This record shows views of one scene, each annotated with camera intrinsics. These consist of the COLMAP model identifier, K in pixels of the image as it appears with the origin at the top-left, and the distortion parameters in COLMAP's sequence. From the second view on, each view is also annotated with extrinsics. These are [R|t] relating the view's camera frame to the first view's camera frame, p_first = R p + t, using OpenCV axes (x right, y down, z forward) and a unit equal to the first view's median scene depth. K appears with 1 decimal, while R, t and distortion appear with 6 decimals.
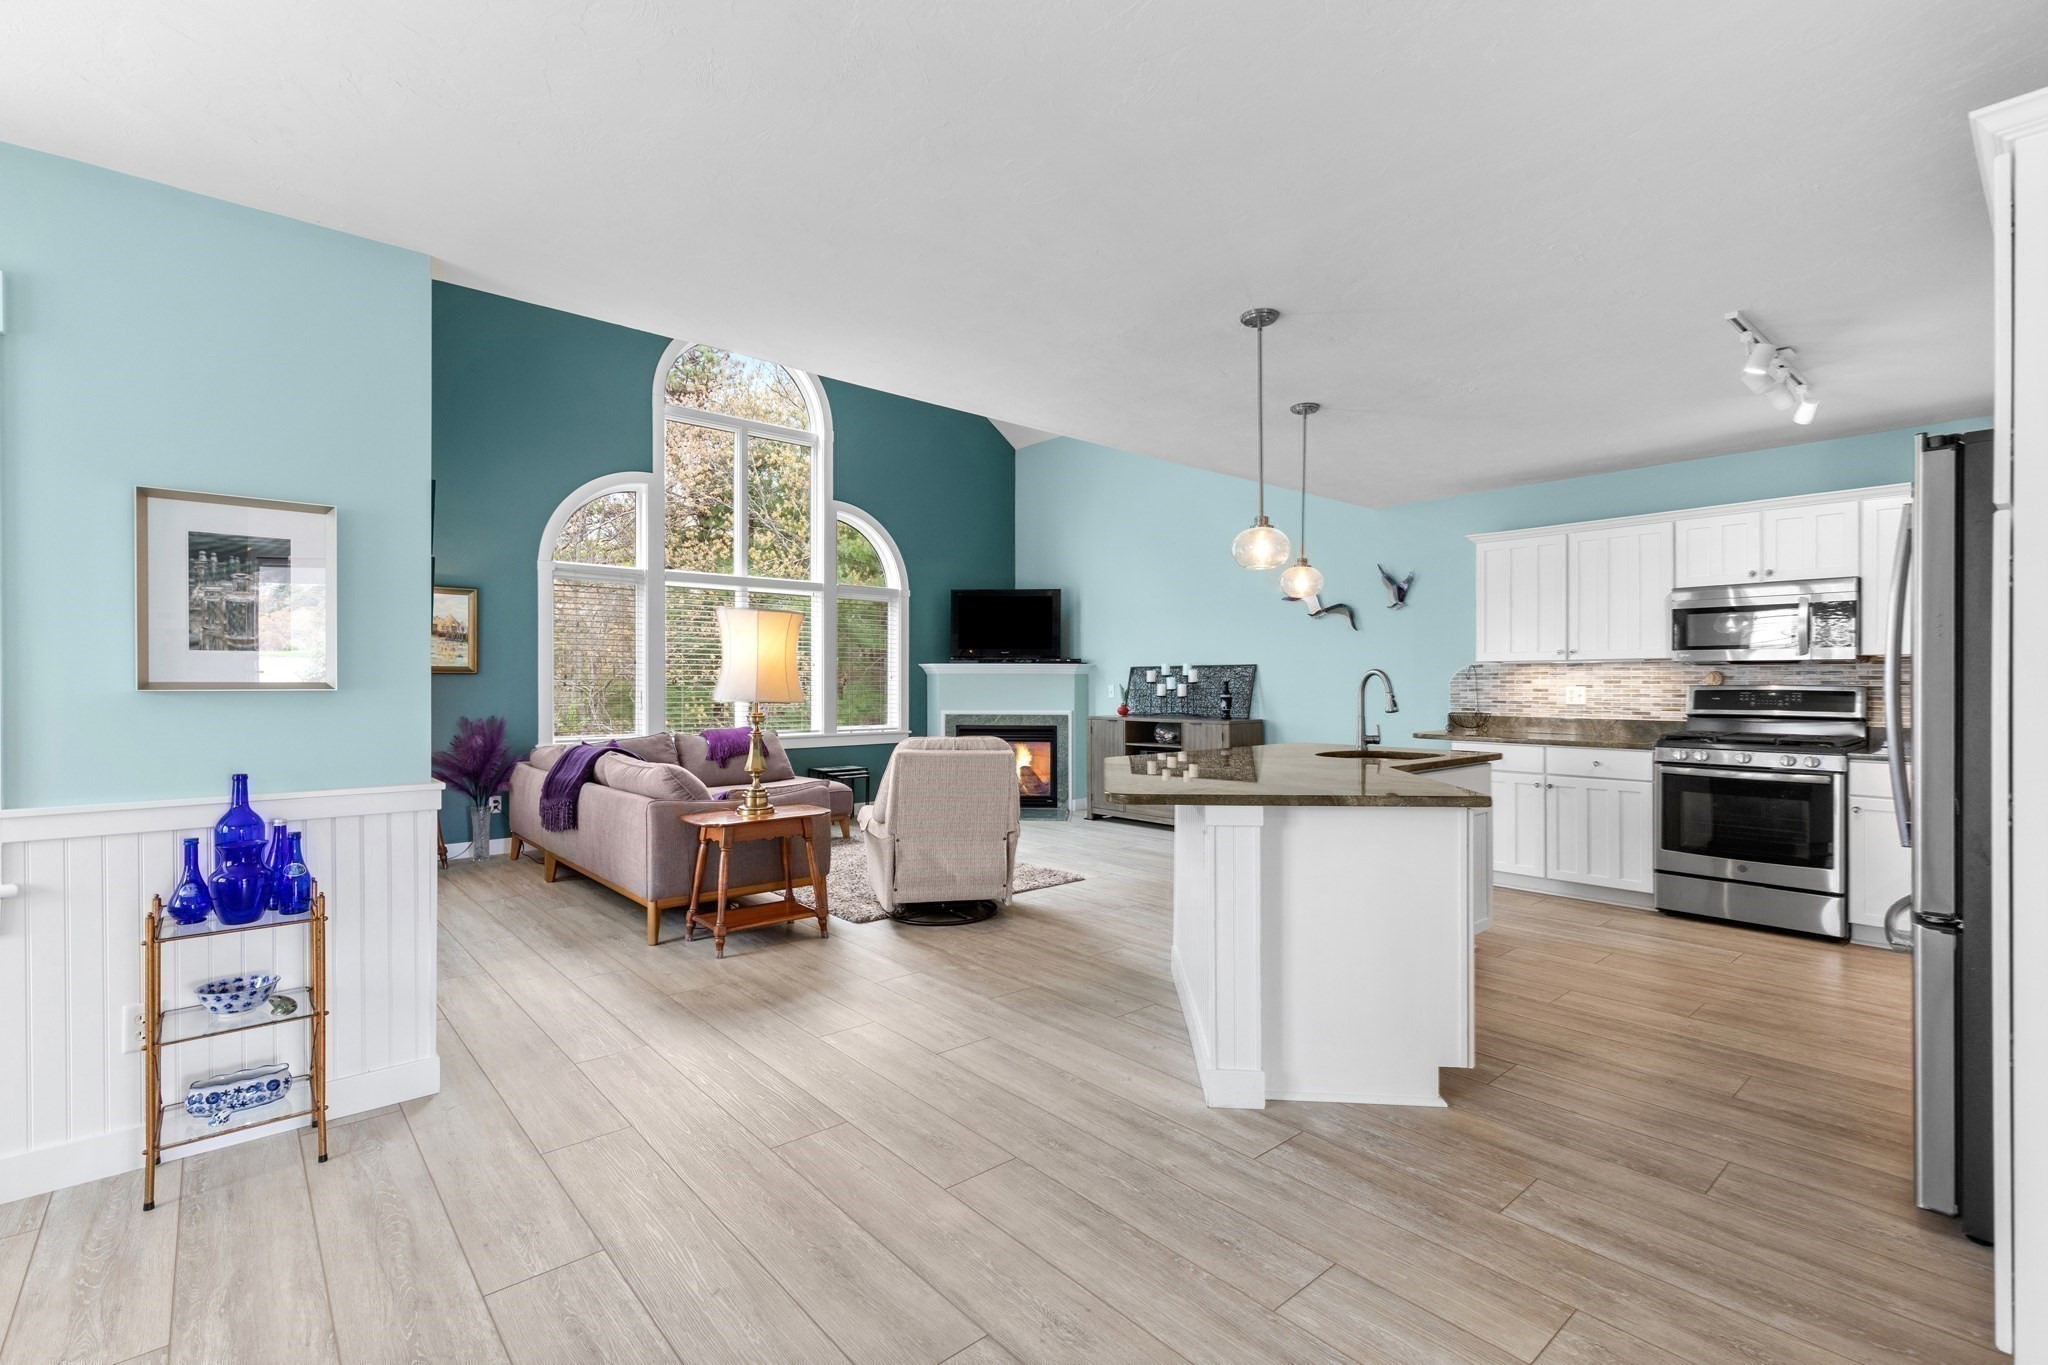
lens RADIAL K [[922.7, 0, 1032.5], [0, 922.7, 683.7], [0, 0, 1]] dist [0.003864, 0.000459]
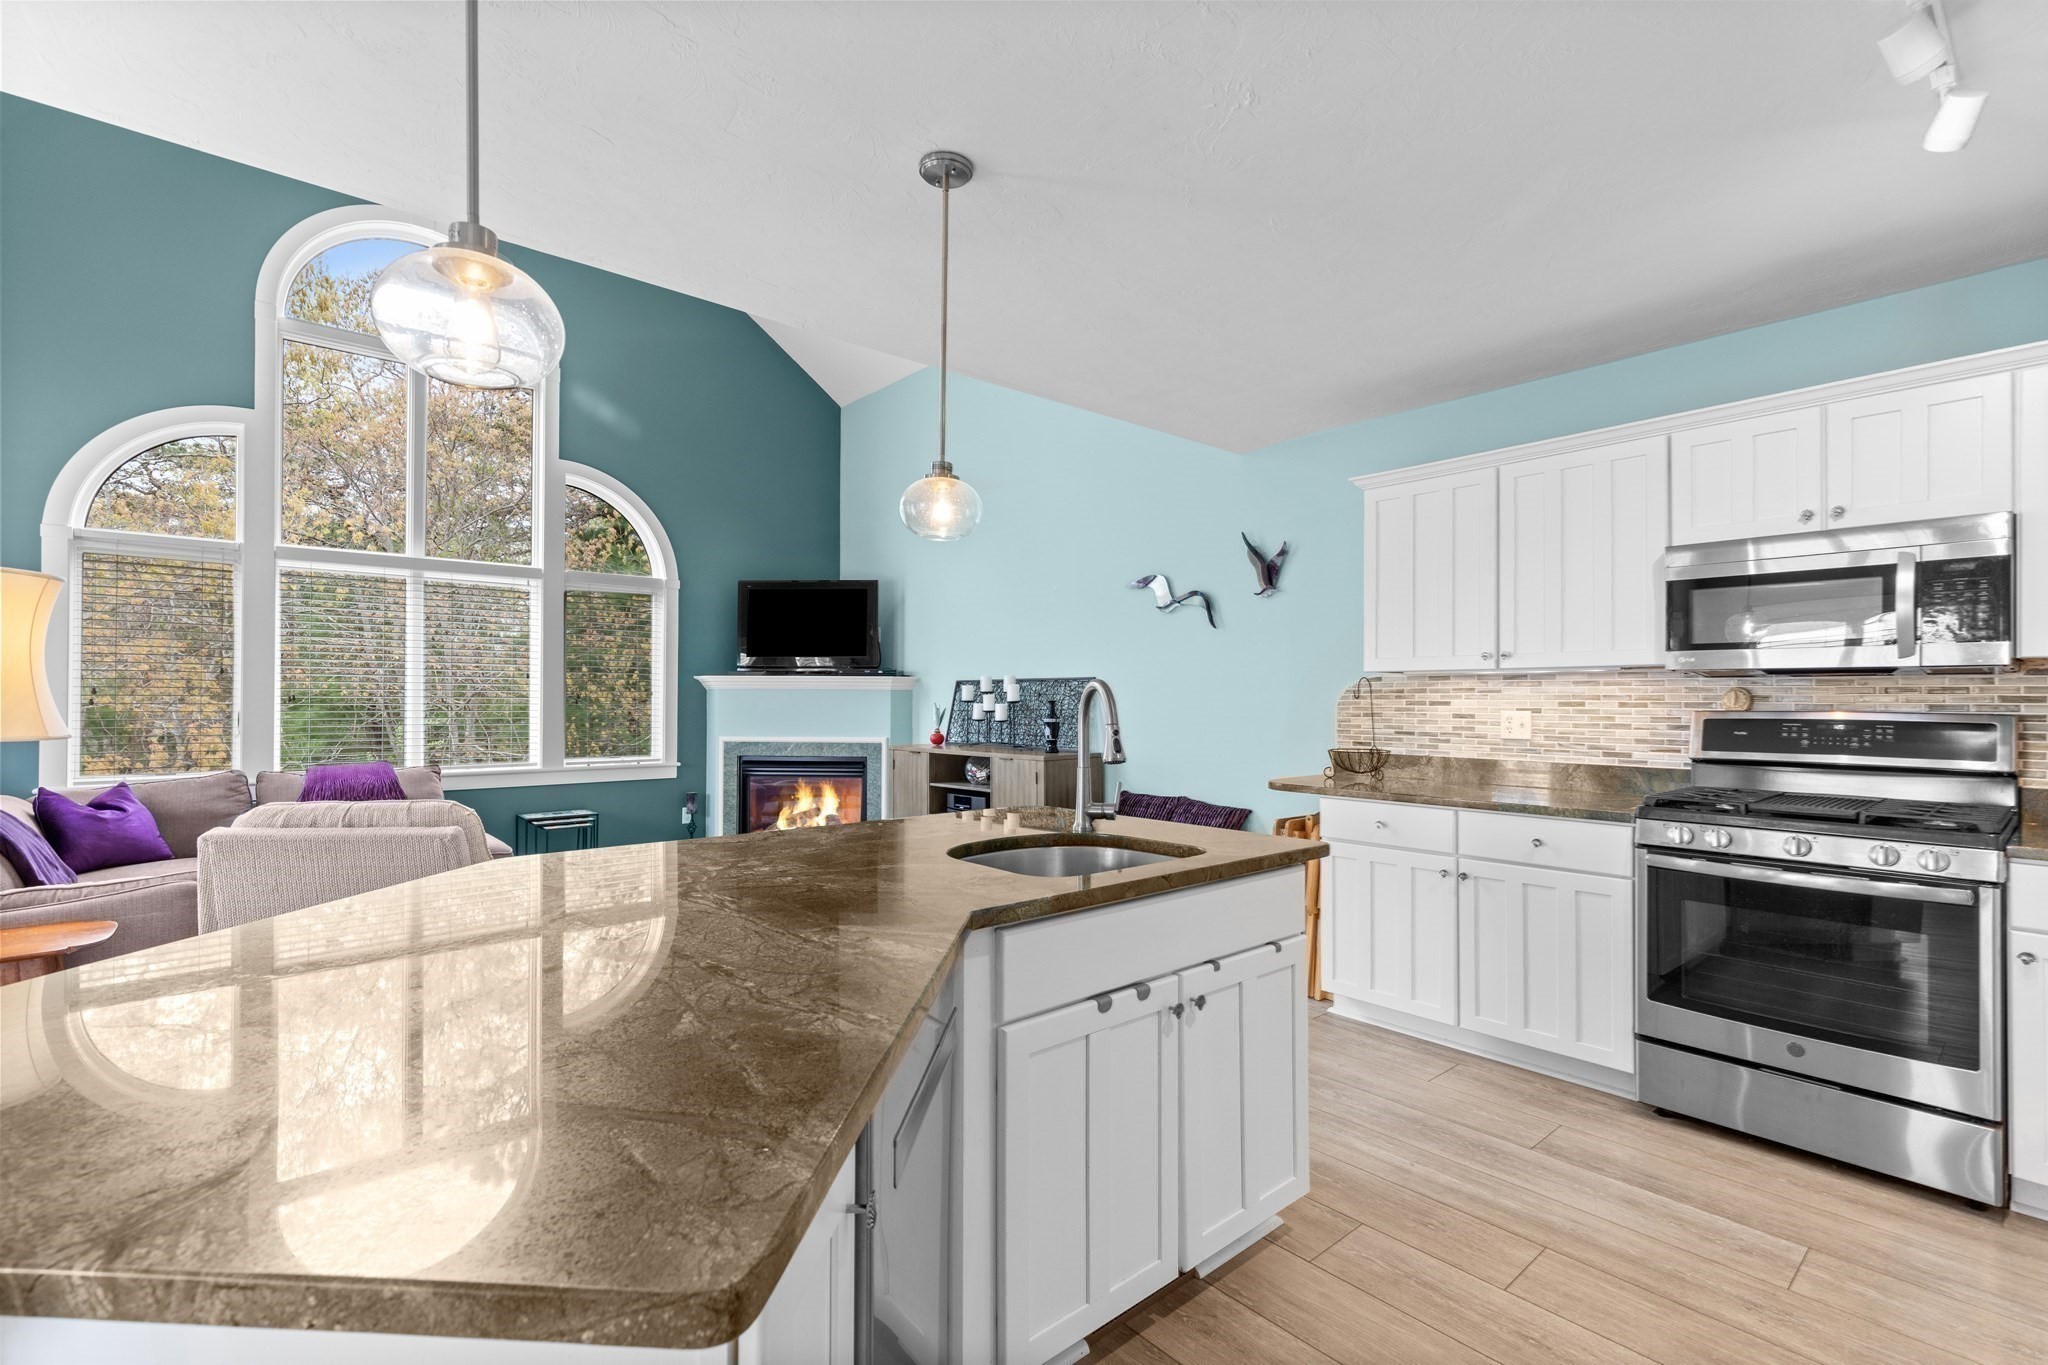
lens RADIAL K [[916.8, 0, 1030.6], [0, 916.8, 696.0], [0, 0, 1]] dist [0.003090, -0.000260]
pose [[0.999991, 0.003103, -0.002945, 0.275075], [-0.003118, 0.999983, -0.005011, -0.003216], [0.002930, 0.005020, 0.999983, 0.394197]]
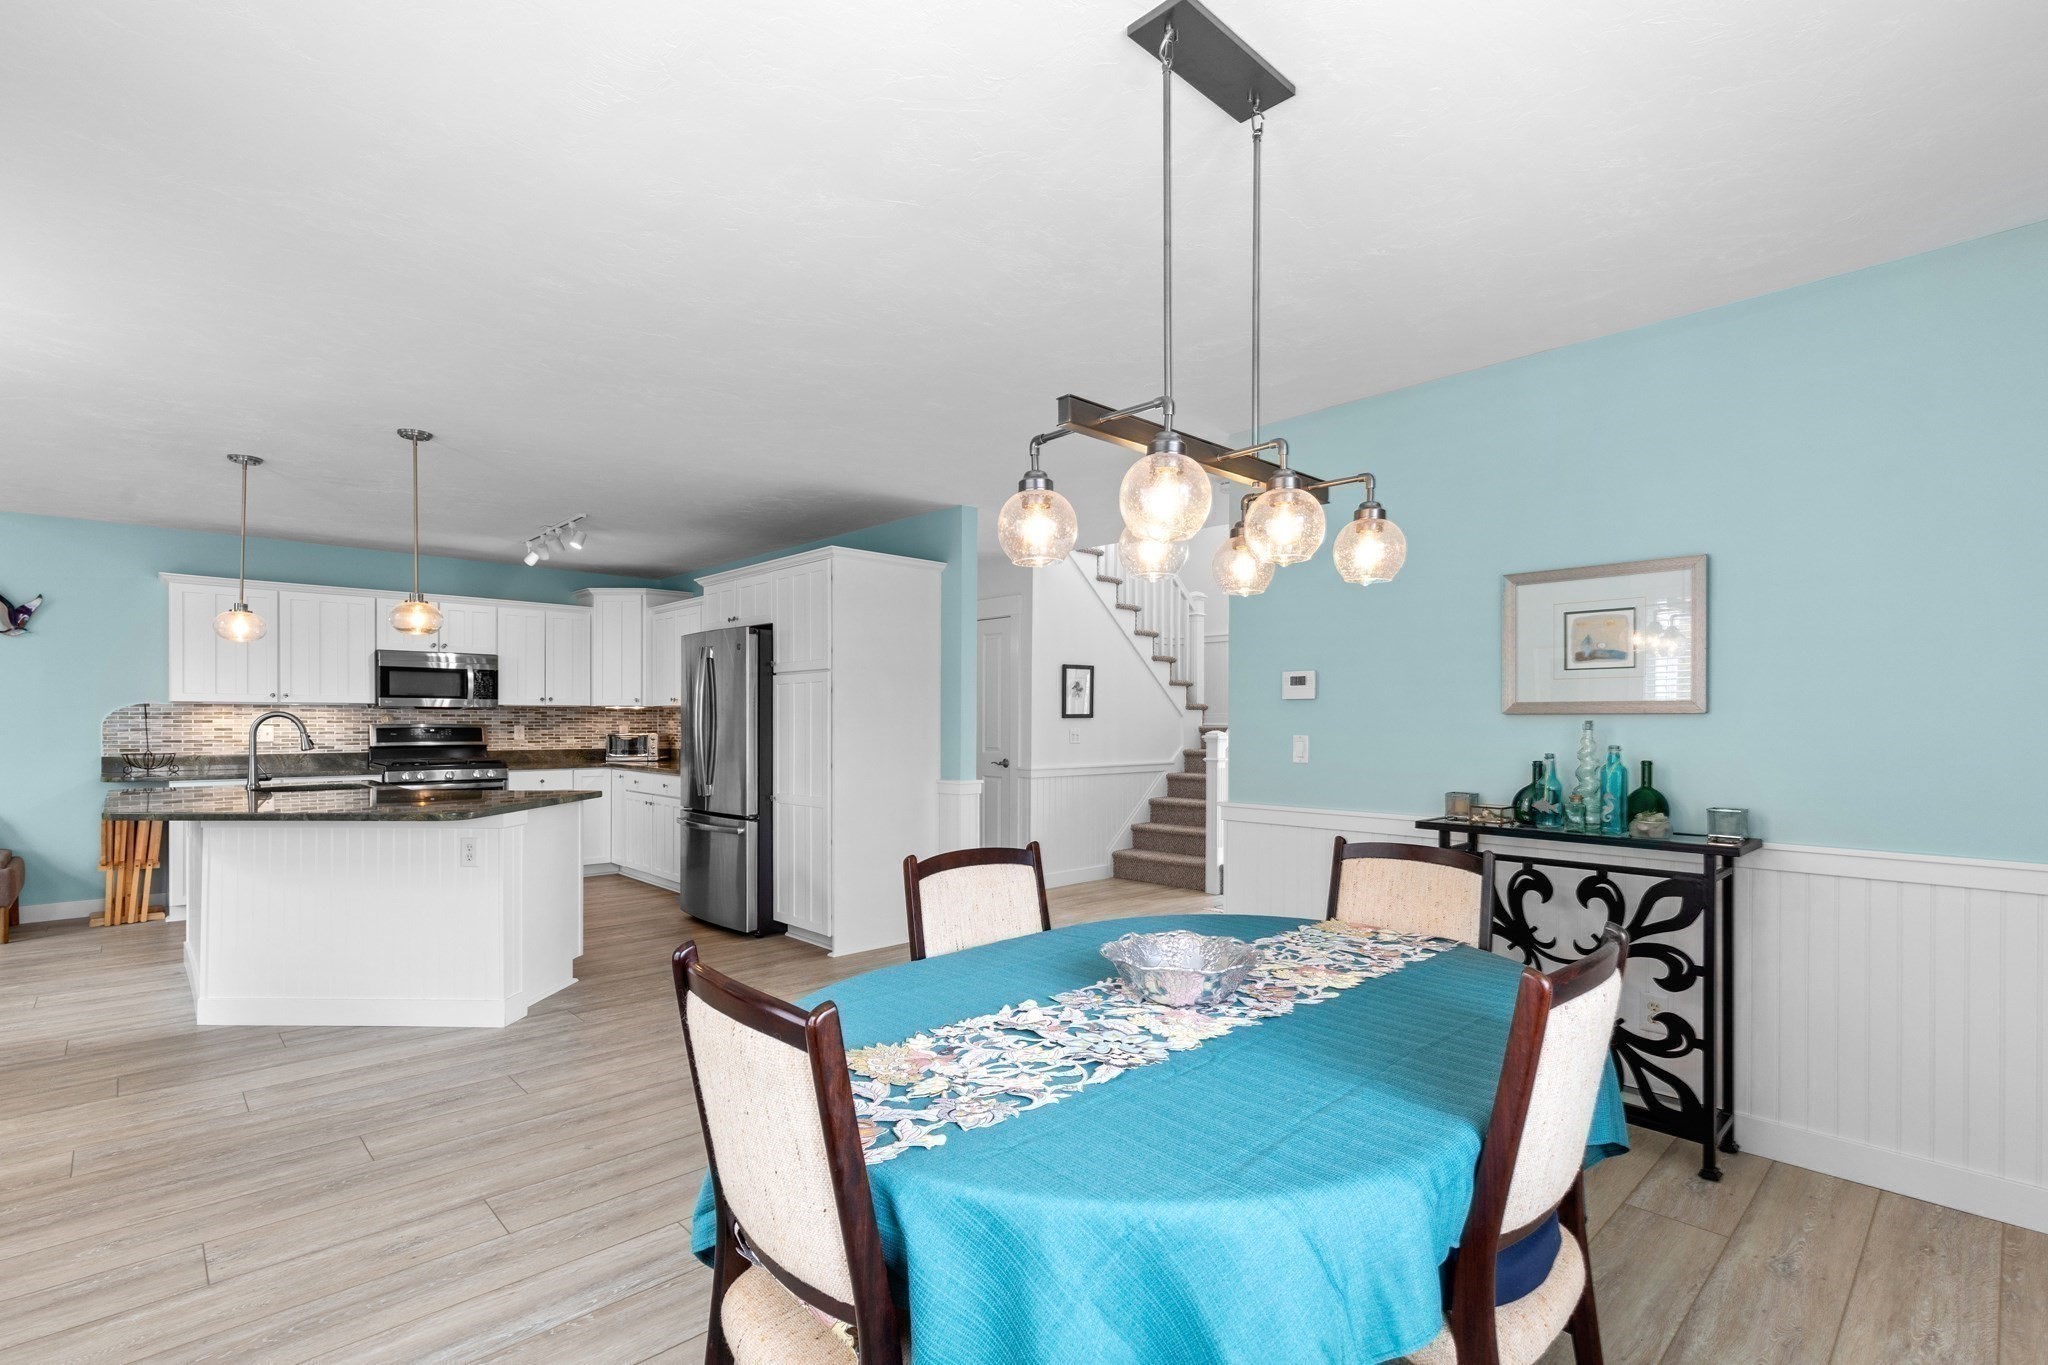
lens RADIAL K [[953.6, 0, 1050.7], [0, 953.6, 720.9], [0, 0, 1]] dist [-0.000134, -0.000014]
pose [[-0.051102, -0.002332, 0.998691, -0.653814], [-0.001096, 0.999997, 0.002279, -0.006876], [-0.998693, -0.000978, -0.051104, 0.121155]]
